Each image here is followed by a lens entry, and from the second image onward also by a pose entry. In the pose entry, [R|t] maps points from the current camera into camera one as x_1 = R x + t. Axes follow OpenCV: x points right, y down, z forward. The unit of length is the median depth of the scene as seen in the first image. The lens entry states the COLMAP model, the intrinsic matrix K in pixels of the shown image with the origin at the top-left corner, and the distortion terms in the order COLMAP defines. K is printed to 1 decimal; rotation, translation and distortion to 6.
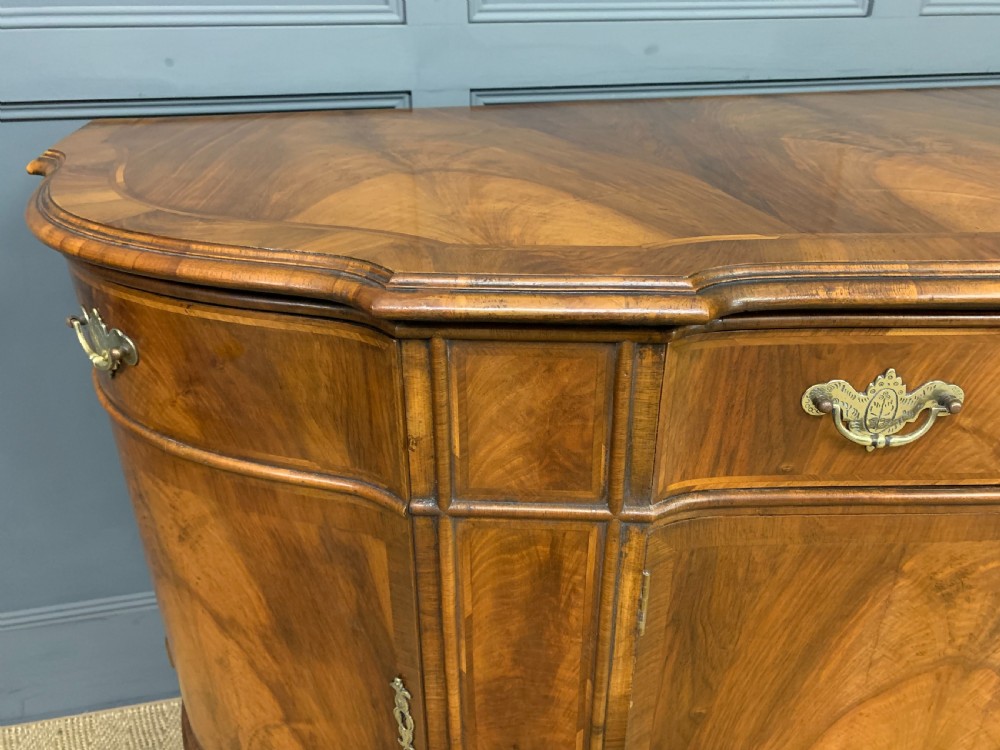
lens RADIAL K [[778.4, 0, 503.4], [0, 778.4, 369.8], [0, 0, 1]] dist [0.046119, -0.044486]
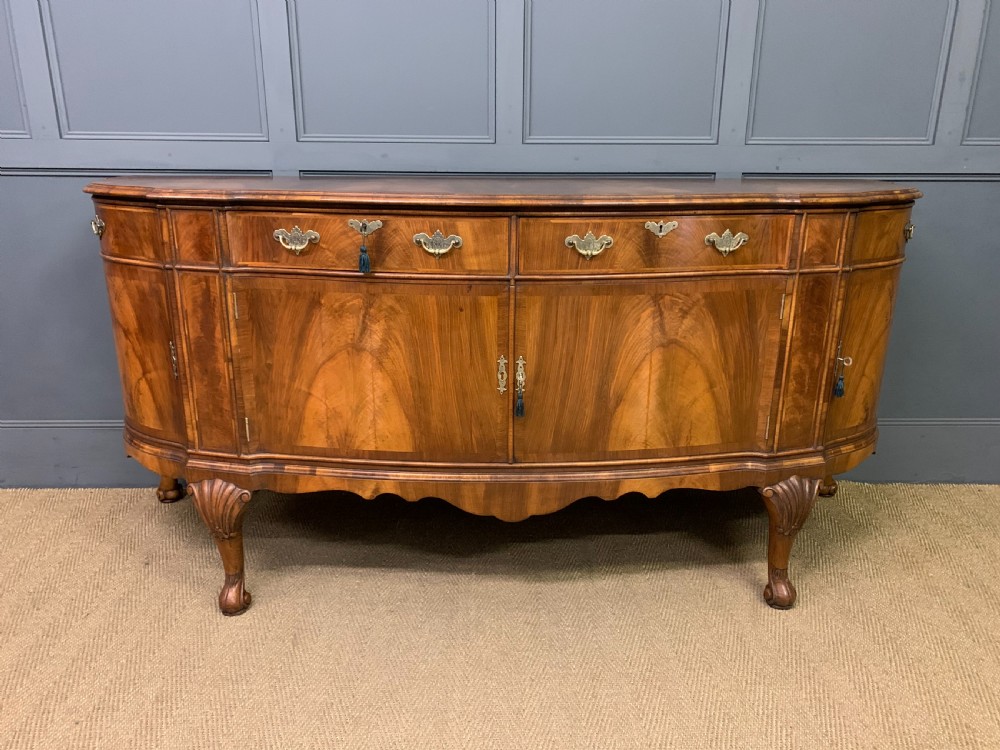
lens RADIAL K [[778.4, 0, 496.3], [0, 778.4, 378.9], [0, 0, 1]] dist [0.046119, -0.044486]
pose [[0.981562, 0.063384, -0.180330, 1.738954], [-0.092943, 0.982648, -0.160512, 0.967353], [0.167027, 0.174313, 0.970421, -1.755126]]
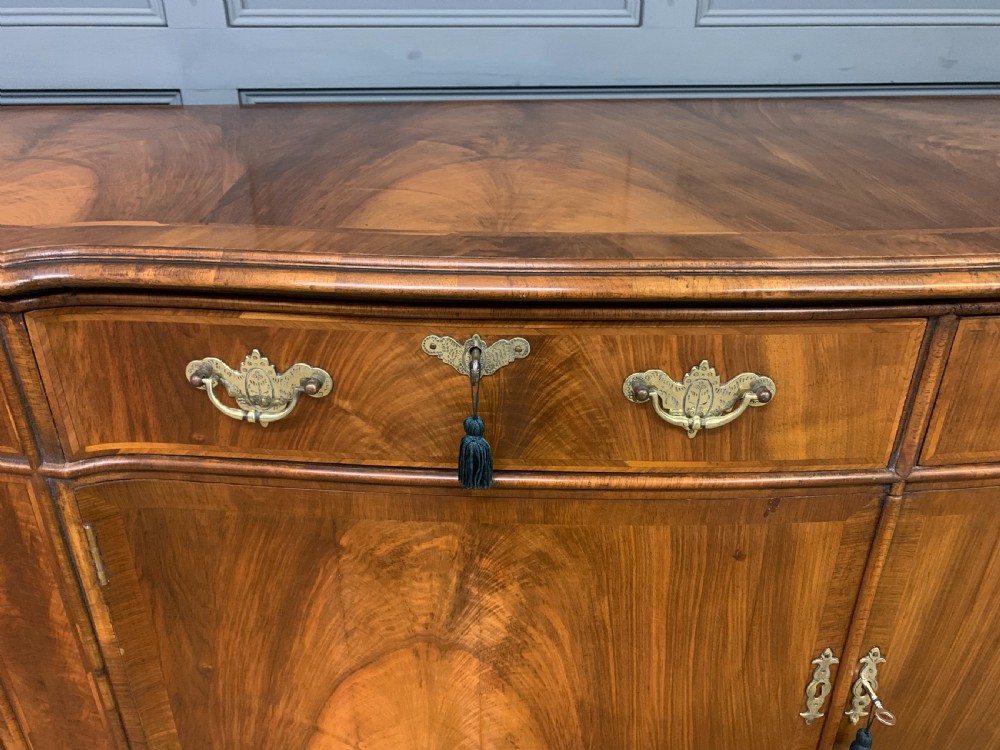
lens RADIAL K [[778.4, 0, 492.2], [0, 778.4, 368.6], [0, 0, 1]] dist [0.046119, -0.044486]
pose [[0.991613, 0.056756, -0.116112, 0.828919], [-0.057499, 0.998341, -0.003054, 0.008199], [0.115746, 0.009705, 0.993231, -0.033350]]
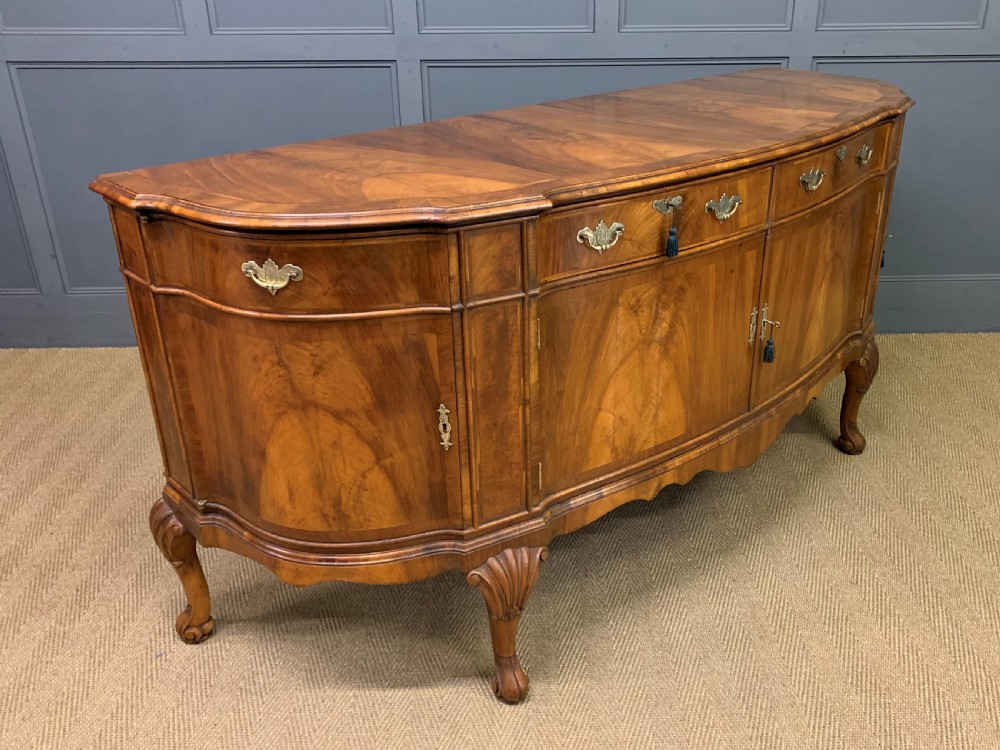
lens RADIAL K [[912.6, 0, 544.3], [0, 912.6, 368.6], [0, 0, 1]] dist [0.106516, 0.000000]
pose [[0.849894, -0.228123, 0.475016, -1.173366], [0.244799, 0.969185, 0.027452, 0.324001], [-0.466641, 0.092952, 0.879549, -1.497236]]
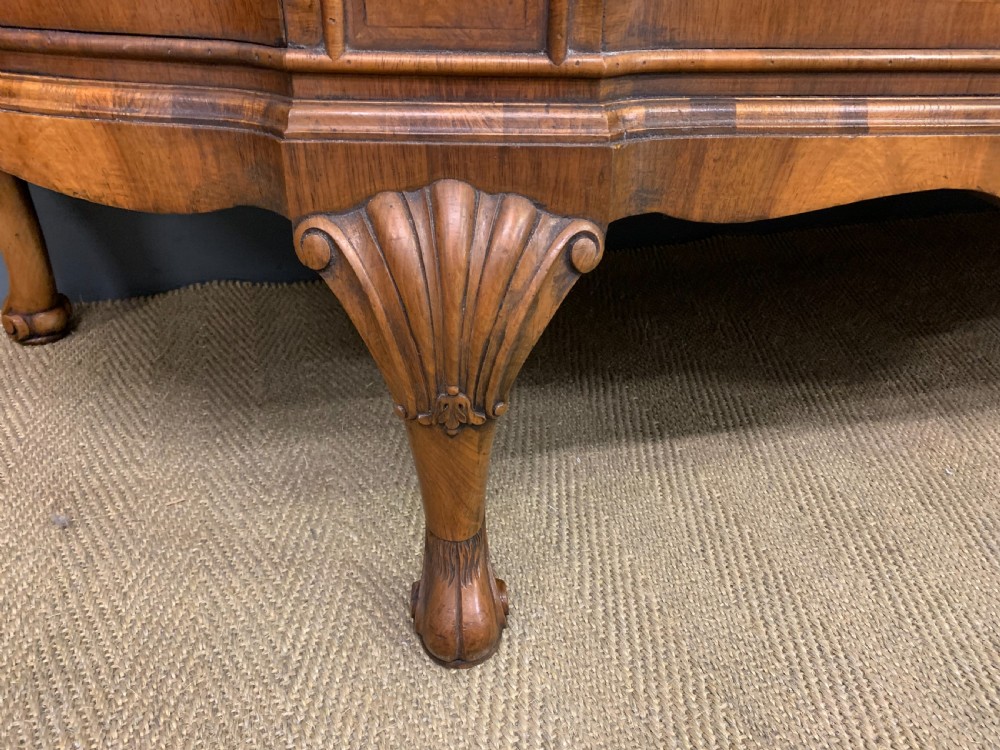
lens RADIAL K [[778.4, 0, 500.7], [0, 778.4, 379.5], [0, 0, 1]] dist [0.046119, -0.044486]
pose [[0.995570, -0.026693, 0.090158, 0.008885], [0.020460, 0.997381, 0.069370, 1.096221], [-0.091774, -0.067218, 0.993509, 0.549898]]
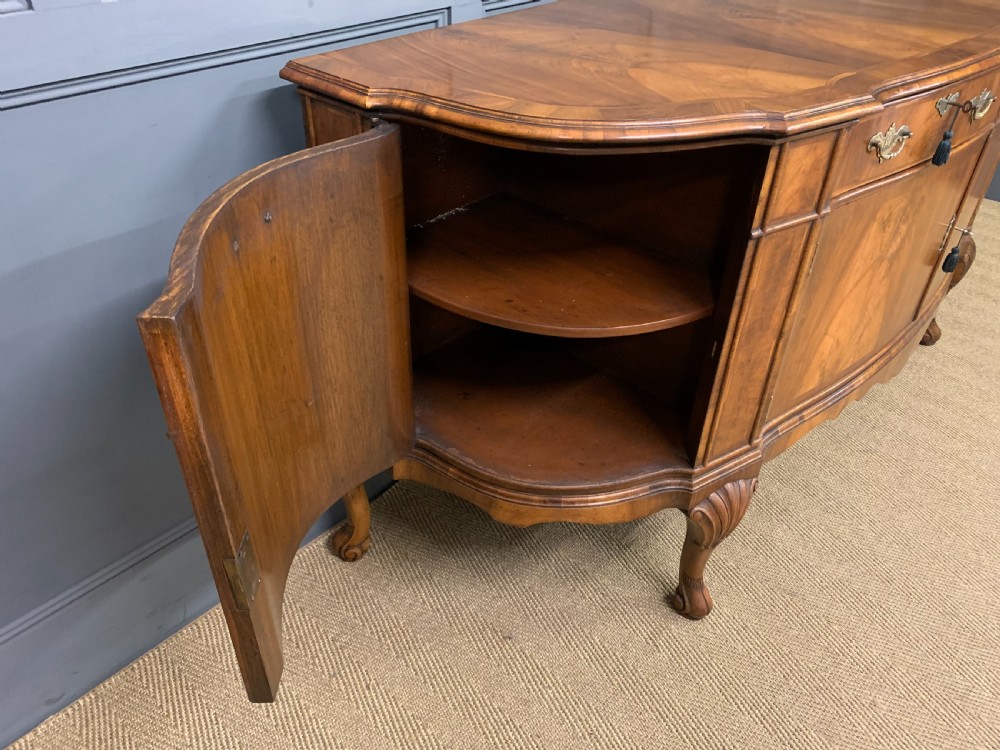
lens RADIAL K [[778.4, 0, 496.5], [0, 778.4, 375.6], [0, 0, 1]] dist [0.046119, -0.044486]
pose [[0.817774, -0.322820, 0.476480, -1.623848], [0.238010, 0.943463, 0.230713, -0.100757], [-0.524020, -0.075264, 0.848374, -0.382095]]
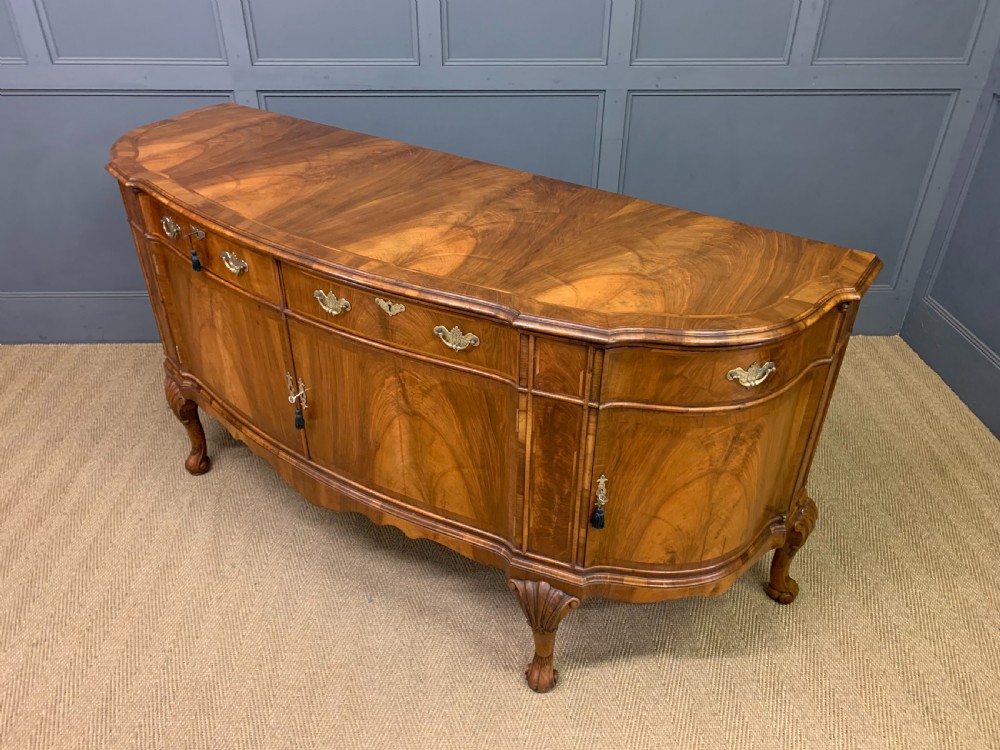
lens RADIAL K [[778.4, 0, 499.3], [0, 778.4, 375.2], [0, 0, 1]] dist [0.046119, -0.044486]
pose [[0.660905, 0.411109, -0.627848, 3.900558], [-0.346014, 0.909304, 0.231172, -0.679799], [0.665942, 0.064461, 0.743213, -0.706125]]
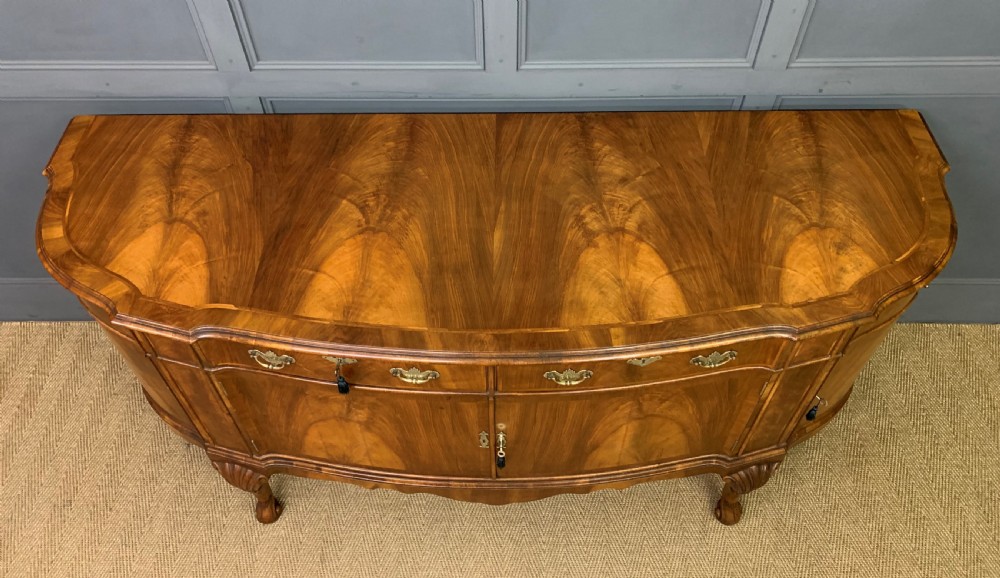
lens RADIAL K [[791.7, 0, 492.7], [0, 791.7, 258.5], [0, 0, 1]] dist [0.045112, -0.045786]
pose [[0.974484, 0.166884, -0.150104, 1.615459], [-0.090795, 0.904663, 0.416343, -1.601345], [0.205274, -0.392091, 0.896731, -1.448444]]
